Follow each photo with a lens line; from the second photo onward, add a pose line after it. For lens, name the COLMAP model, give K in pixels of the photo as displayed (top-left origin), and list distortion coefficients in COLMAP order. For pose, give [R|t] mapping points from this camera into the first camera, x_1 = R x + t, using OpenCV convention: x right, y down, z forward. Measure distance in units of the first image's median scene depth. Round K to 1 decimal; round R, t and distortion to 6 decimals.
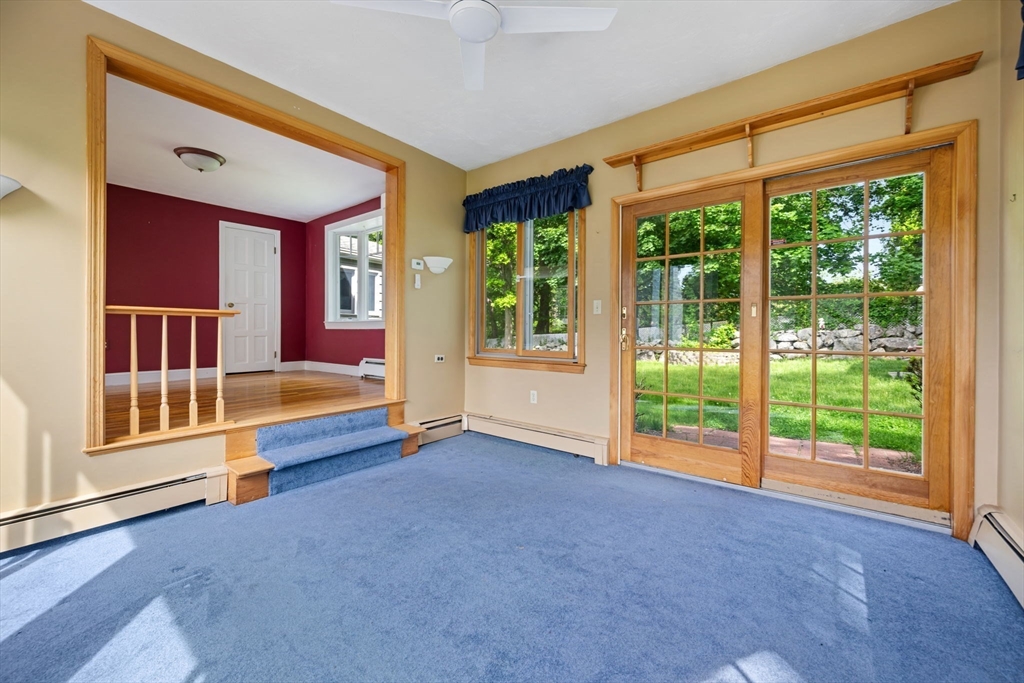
lens RADIAL K [[402.9, 0, 515.0], [0, 402.9, 335.4], [0, 0, 1]] dist [-0.001390, 0.000993]
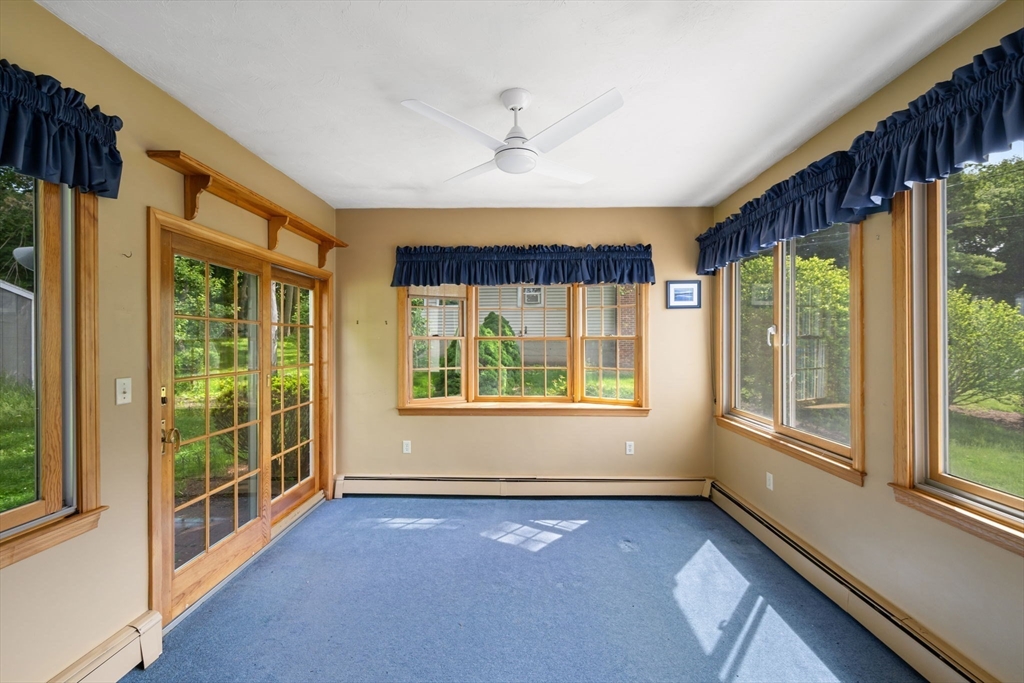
lens RADIAL K [[423.3, 0, 514.3], [0, 423.3, 338.1], [0, 0, 1]] dist [0.002964, 0.000101]
pose [[-0.600239, 0.003387, 0.799813, -0.614823], [0.009799, 0.999947, 0.003119, -0.147752], [-0.799760, 0.009709, -0.600241, 0.981620]]
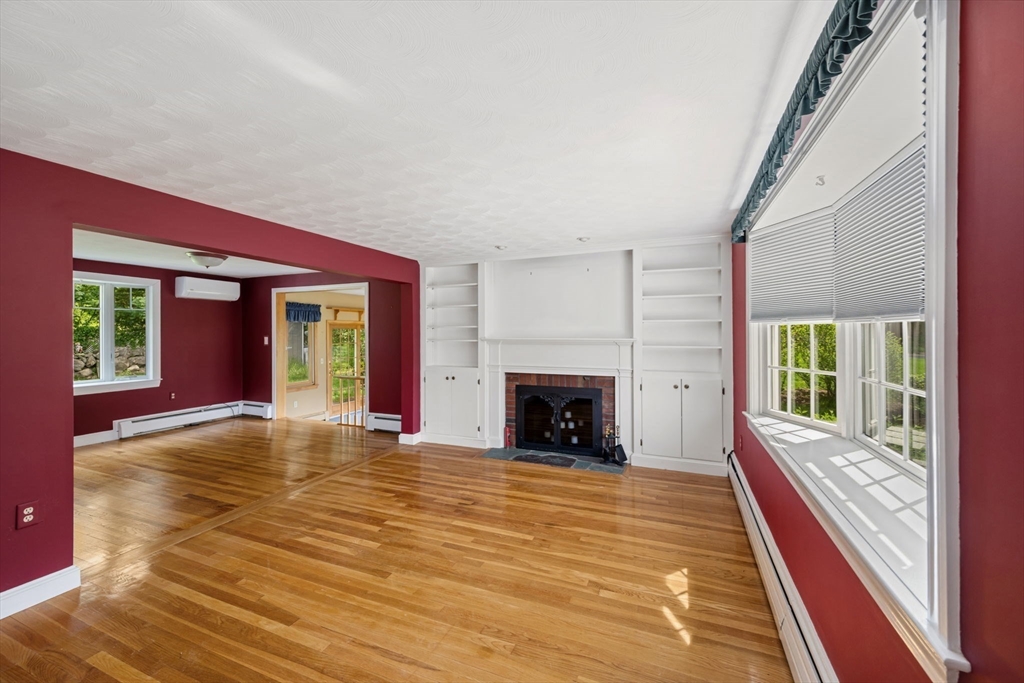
lens RADIAL K [[402.9, 0, 513.9], [0, 402.9, 333.1], [0, 0, 1]] dist [-0.001390, 0.000993]
pose [[-0.268384, -0.000512, 0.963312, -2.792526], [0.009319, 0.999952, 0.003127, -0.262093], [-0.963267, 0.009816, -0.268366, 0.537743]]
